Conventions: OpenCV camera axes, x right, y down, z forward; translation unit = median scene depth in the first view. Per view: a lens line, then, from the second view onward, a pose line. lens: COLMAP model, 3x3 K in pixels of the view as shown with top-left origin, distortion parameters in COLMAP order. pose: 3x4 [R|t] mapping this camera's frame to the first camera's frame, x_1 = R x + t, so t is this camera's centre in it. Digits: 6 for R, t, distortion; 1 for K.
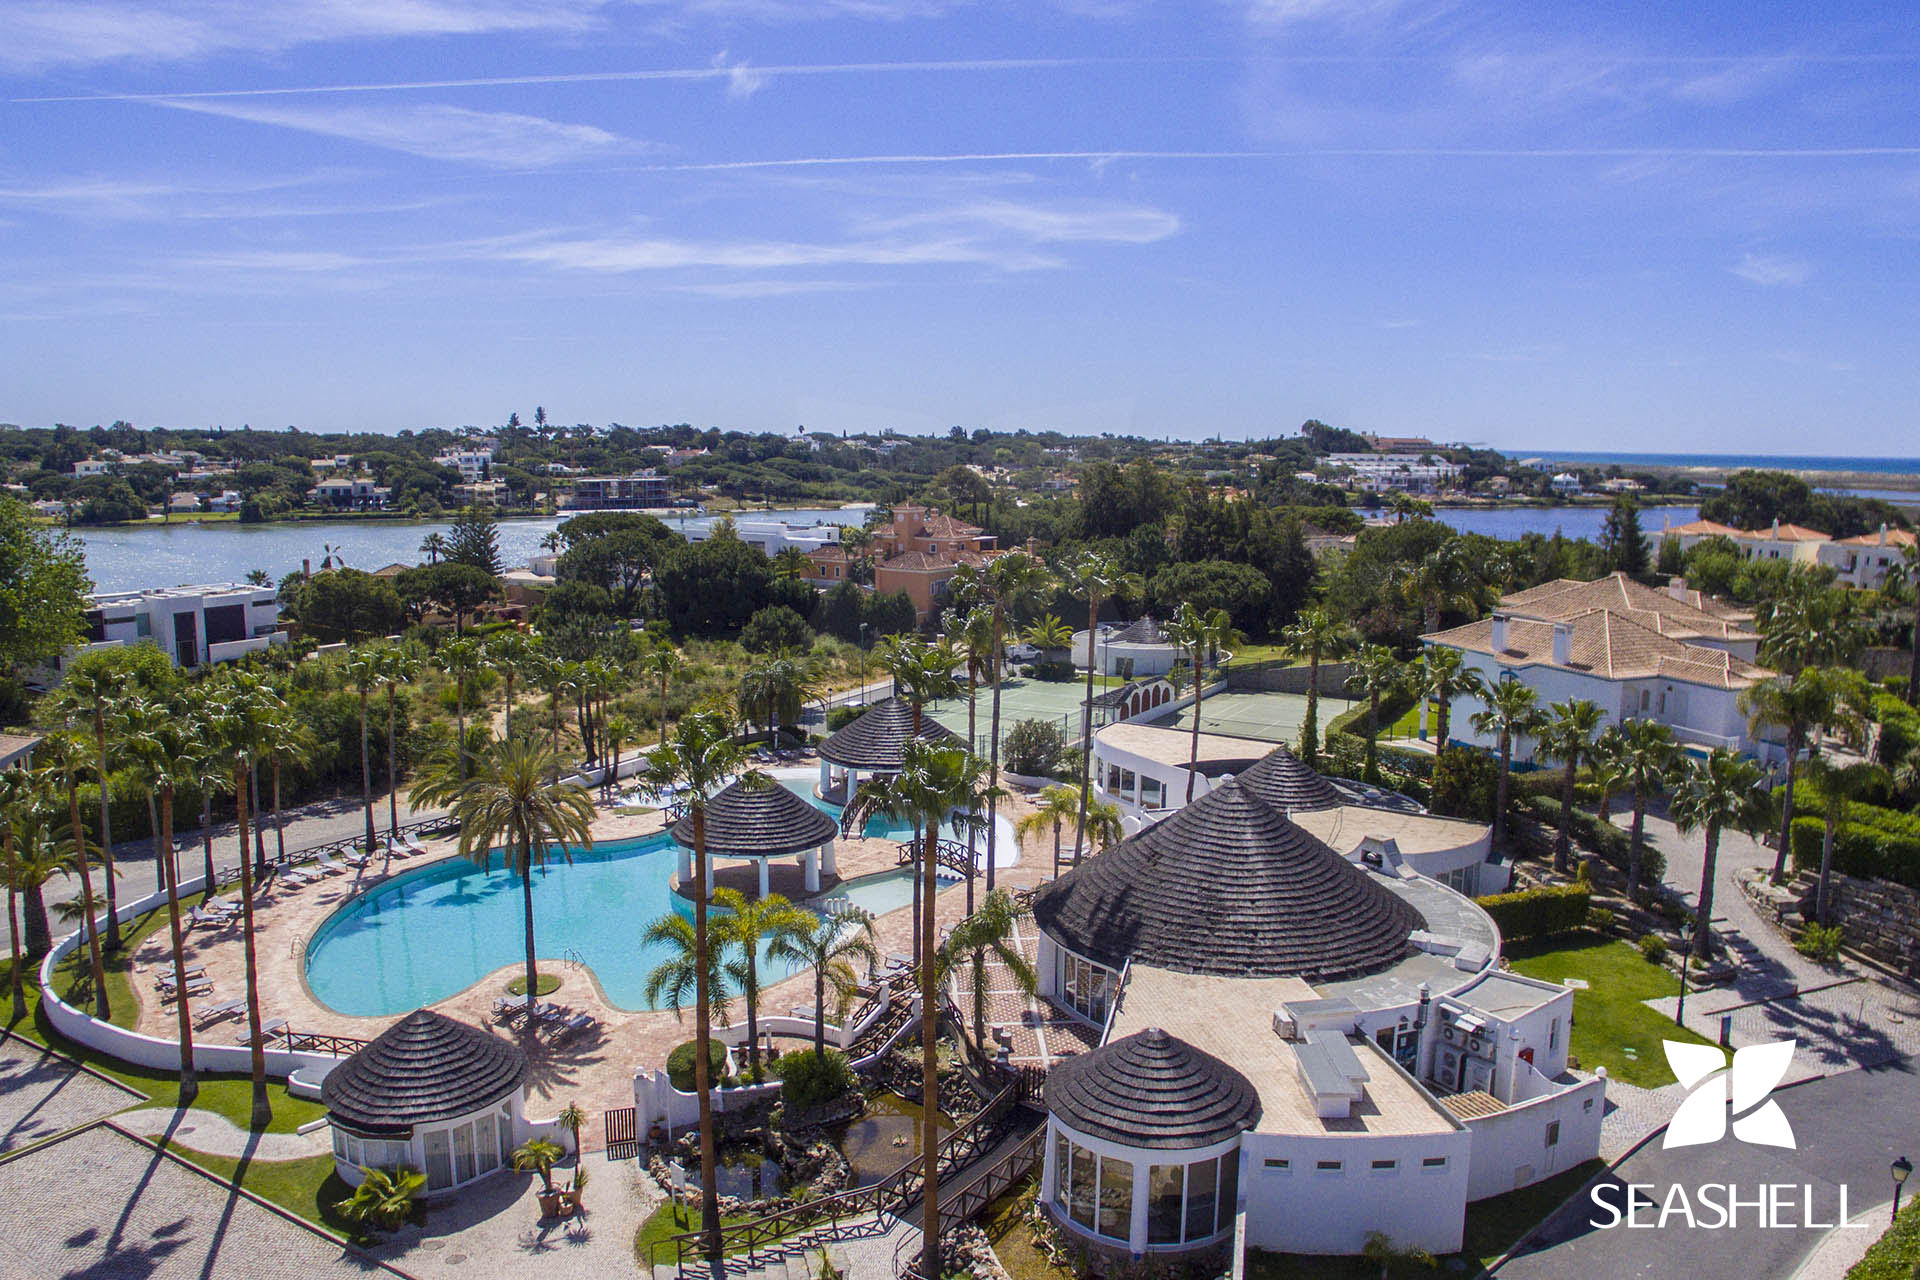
lens RADIAL K [[1431.1, 0, 960.0], [0, 1431.1, 640.0], [0, 0, 1]] dist [-0.138745, 0.121867]
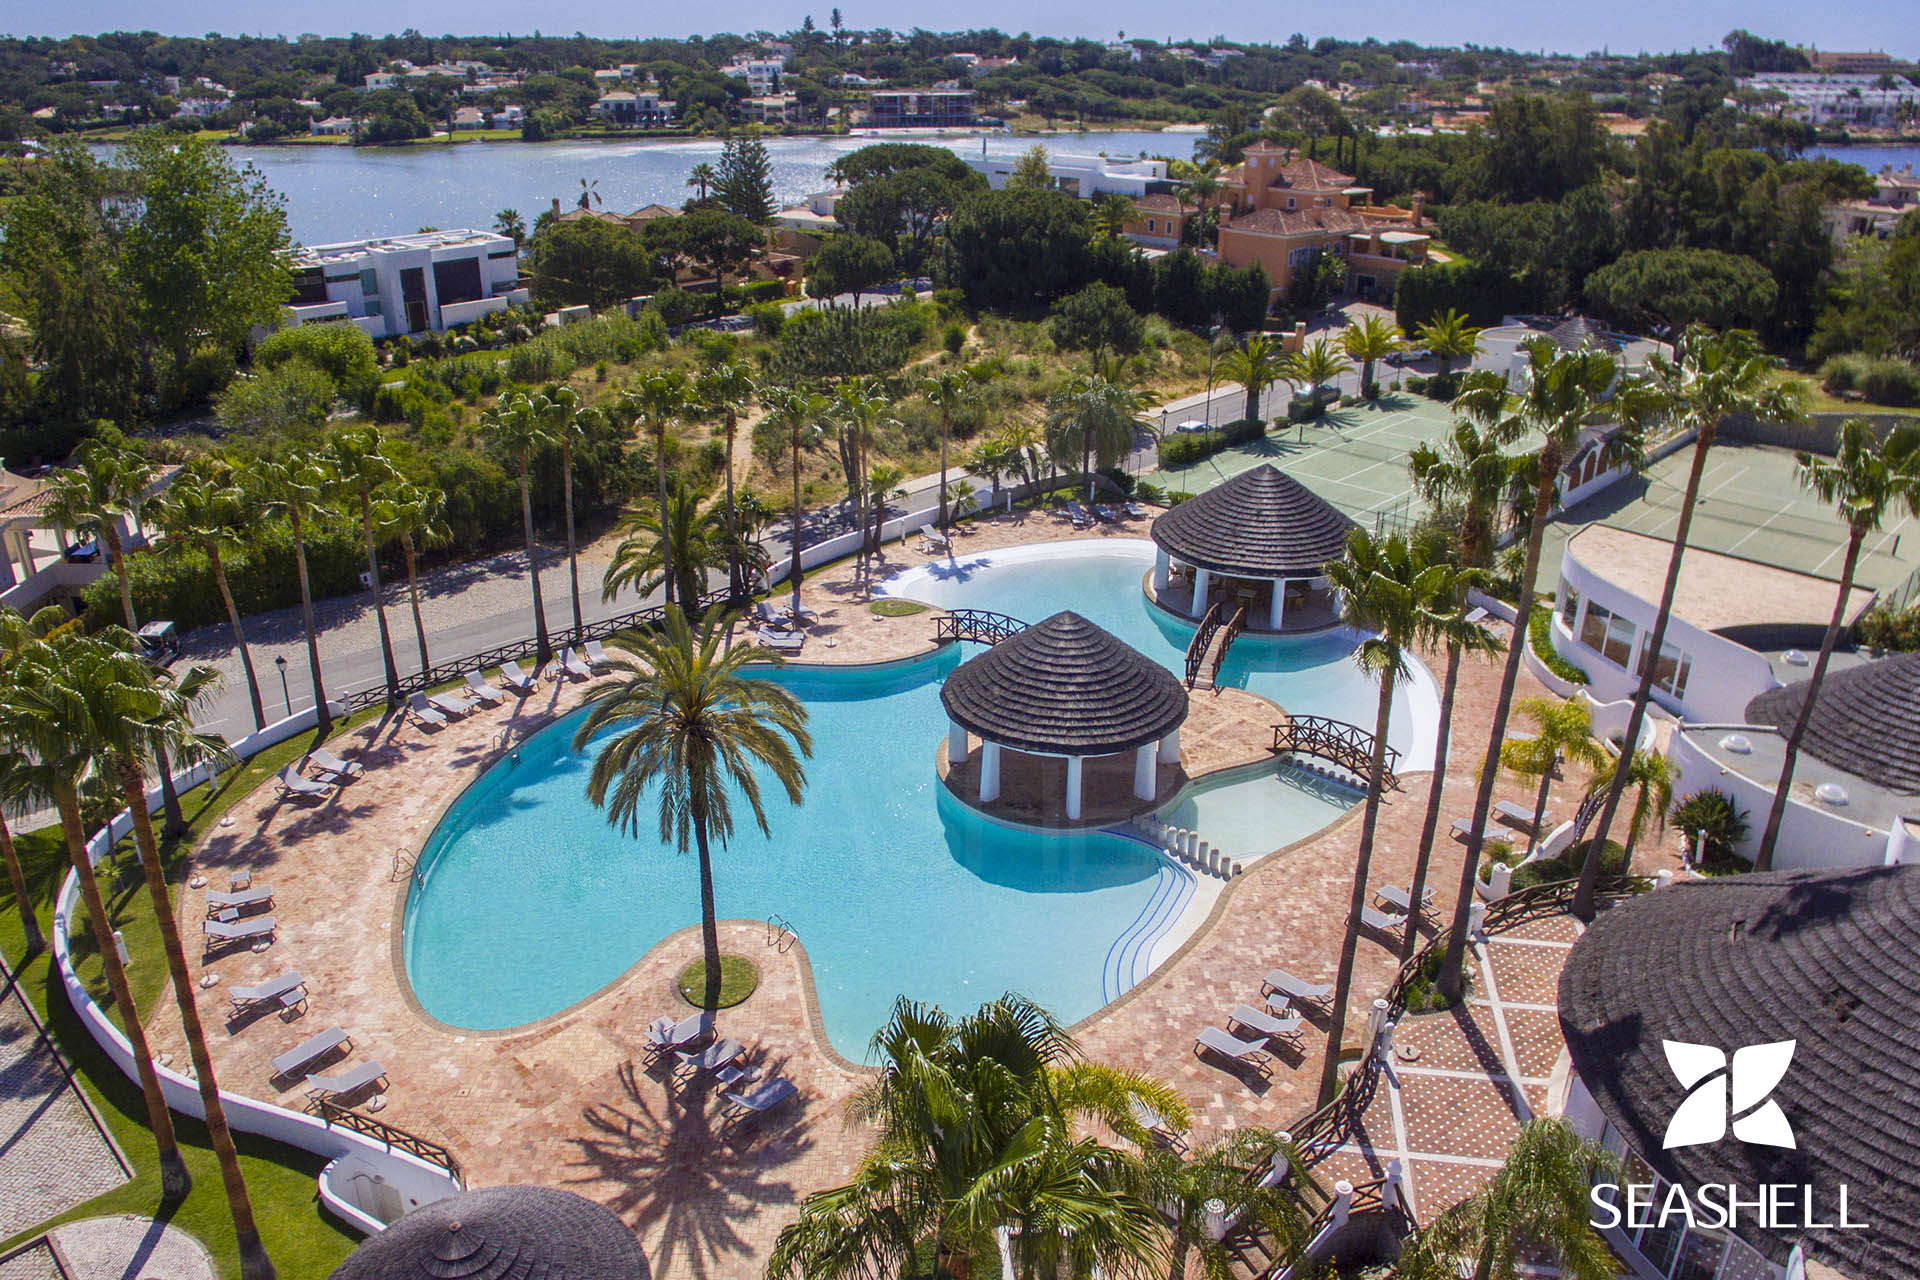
lens RADIAL K [[1449.0, 0, 943.3], [0, 1449.0, 666.5], [0, 0, 1]] dist [-0.124106, 0.094504]
pose [[0.975597, 0.085235, -0.202348, -0.029736], [-0.027401, 0.961636, 0.272958, -0.030933], [0.217851, -0.260753, 0.940505, 0.165750]]
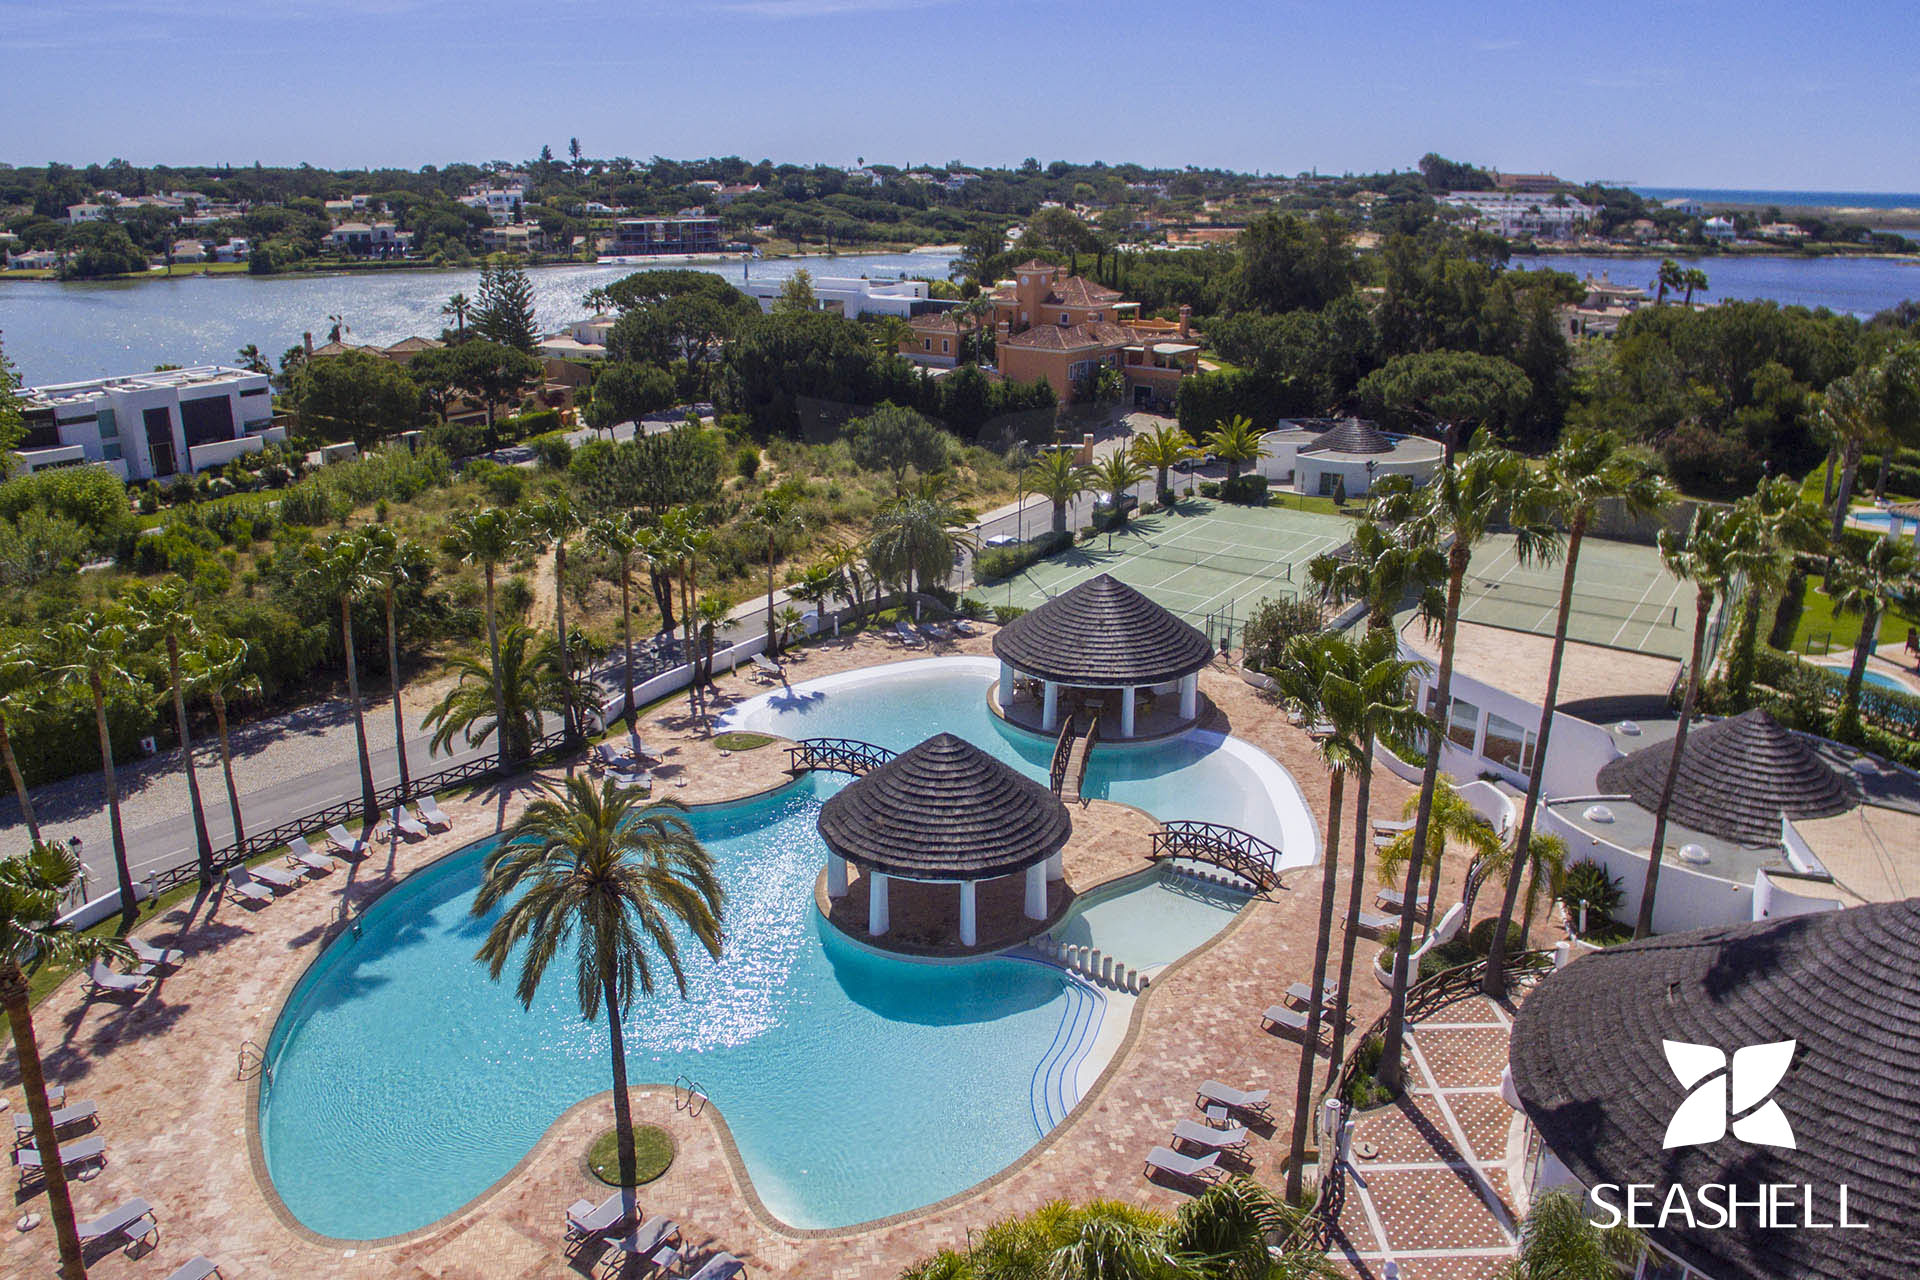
lens RADIAL K [[1474.3, 0, 960.0], [0, 1474.3, 640.0], [0, 0, 1]] dist [-0.129197, 0.104034]
pose [[0.999296, 0.009709, -0.036230, -0.053815], [-0.003352, 0.985166, 0.171569, -0.030849], [0.037358, -0.171327, 0.984506, 0.164974]]
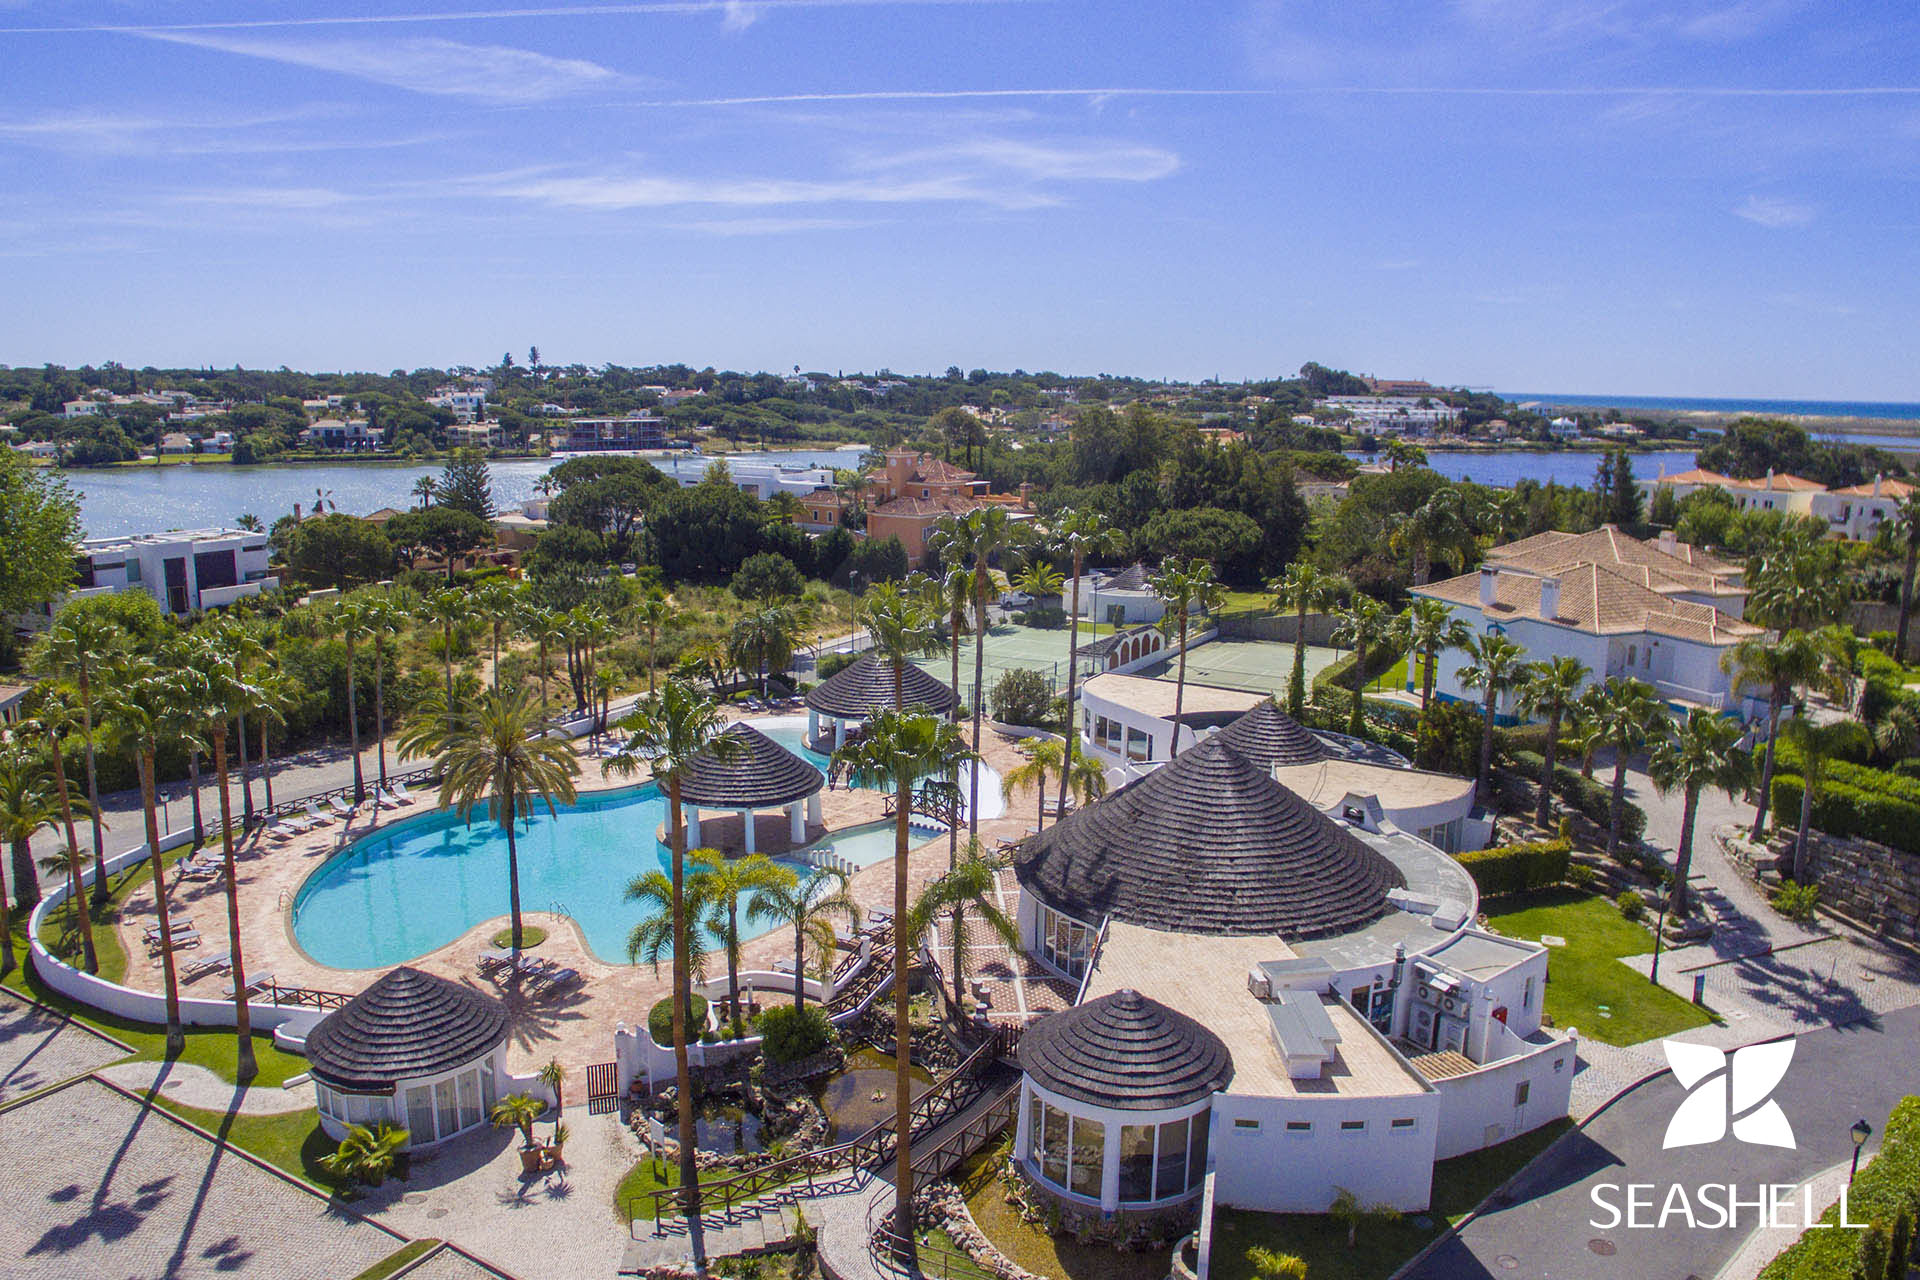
lens RADIAL K [[1431.1, 0, 960.0], [0, 1431.1, 640.0], [0, 0, 1]] dist [-0.138745, 0.121867]
pose [[0.999994, 0.002658, 0.002102, 0.003802], [-0.002743, 0.999129, 0.041637, -0.003959], [-0.001990, -0.041643, 0.999131, 0.000536]]
